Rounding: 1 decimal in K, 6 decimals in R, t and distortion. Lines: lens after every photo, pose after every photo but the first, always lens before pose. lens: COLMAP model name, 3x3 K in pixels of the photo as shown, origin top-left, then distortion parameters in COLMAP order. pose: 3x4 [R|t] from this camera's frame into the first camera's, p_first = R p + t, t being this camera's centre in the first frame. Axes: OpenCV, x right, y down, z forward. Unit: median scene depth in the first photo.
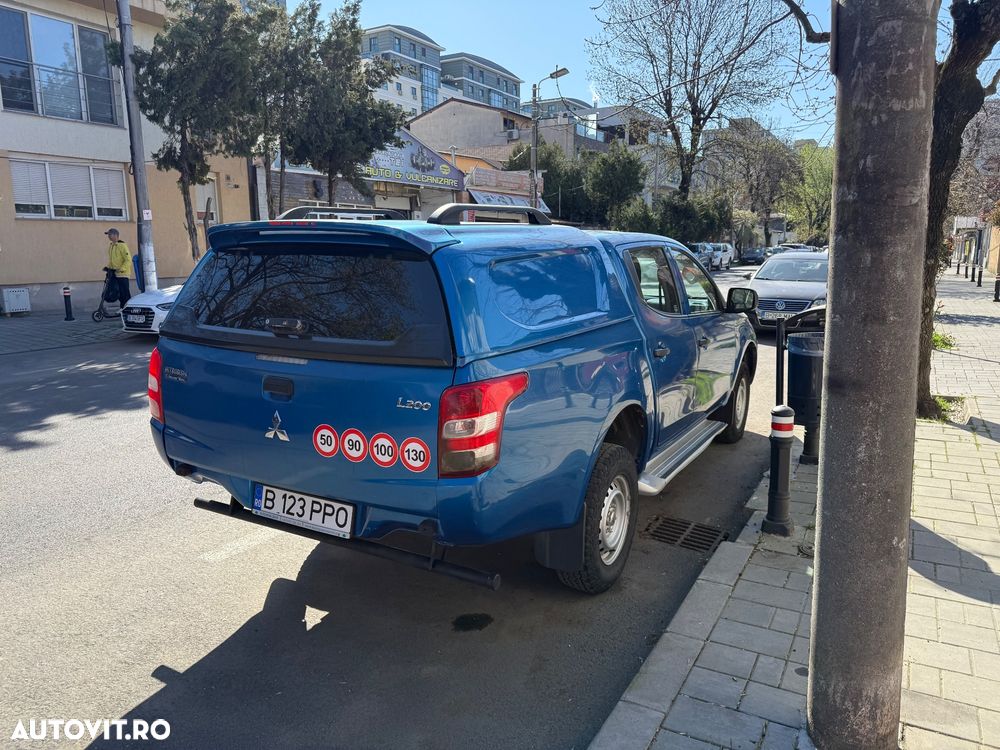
lens RADIAL K [[700.1, 0, 500.0], [0, 700.1, 375.0], [0, 0, 1]] dist [-0.003113, -0.000961]
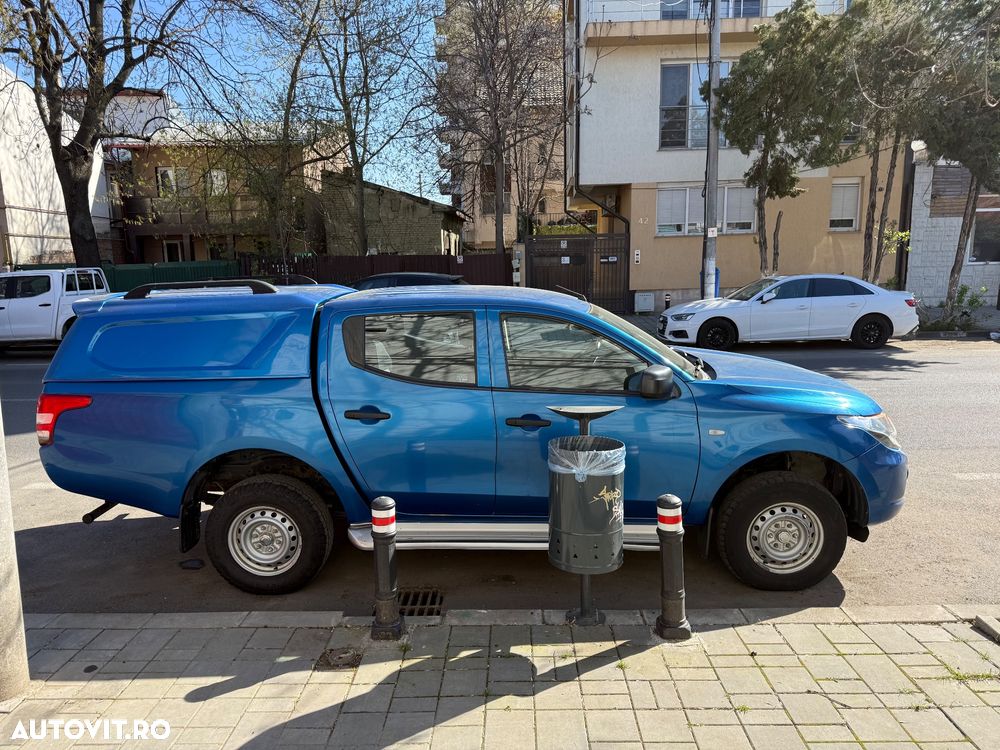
lens RADIAL K [[700.1, 0, 500.0], [0, 700.1, 375.0], [0, 0, 1]] dist [-0.003113, -0.000961]
pose [[0.482037, 0.145289, -0.864021, 0.321647], [-0.140362, 0.986224, 0.087530, -0.055212], [0.864835, 0.079083, 0.495789, 0.174397]]
